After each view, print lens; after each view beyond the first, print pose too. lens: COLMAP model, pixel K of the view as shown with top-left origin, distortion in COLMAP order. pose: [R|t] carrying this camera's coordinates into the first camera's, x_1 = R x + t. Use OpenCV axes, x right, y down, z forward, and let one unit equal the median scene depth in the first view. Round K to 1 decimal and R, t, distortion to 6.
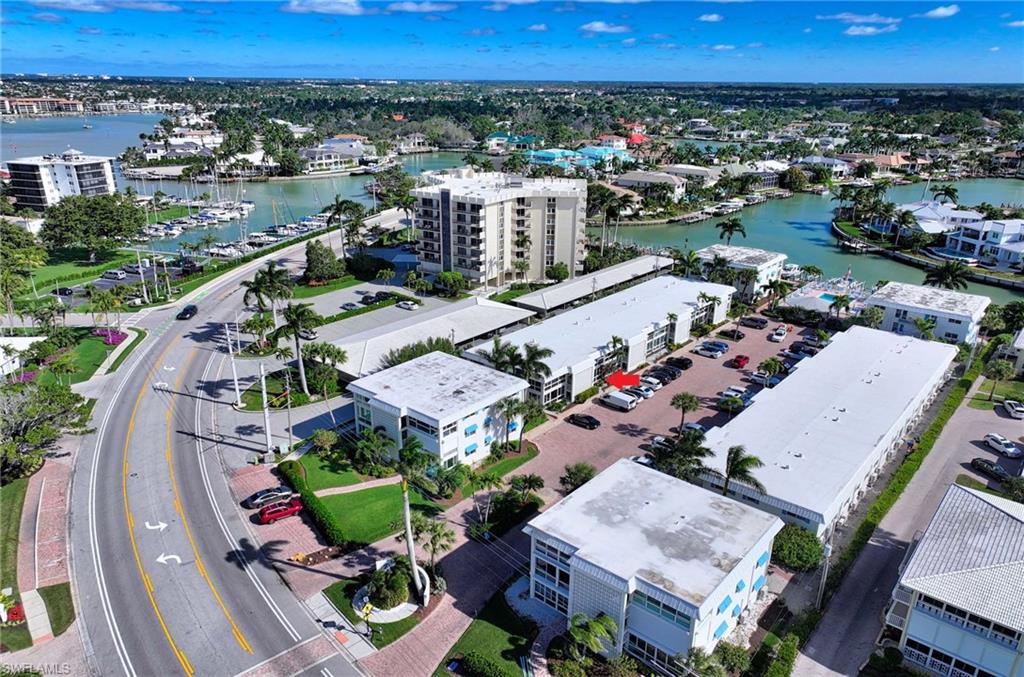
lens RADIAL K [[704.8, 0, 515.1], [0, 704.8, 340.9], [0, 0, 1]] dist [-0.008109, -0.001118]
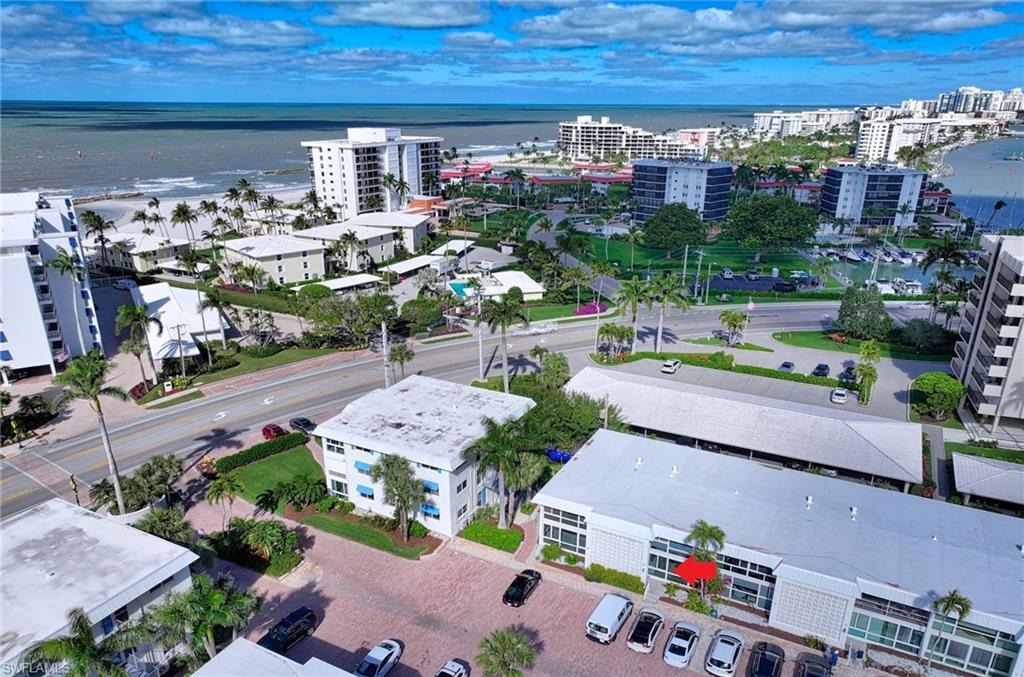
lens RADIAL K [[704.8, 0, 516.3], [0, 704.8, 338.4], [0, 0, 1]] dist [-0.008109, -0.001118]
pose [[0.230596, 0.291783, -0.928271, 0.570530], [-0.341765, 0.917489, 0.203495, -0.193792], [0.911056, 0.270326, 0.311291, 0.734362]]
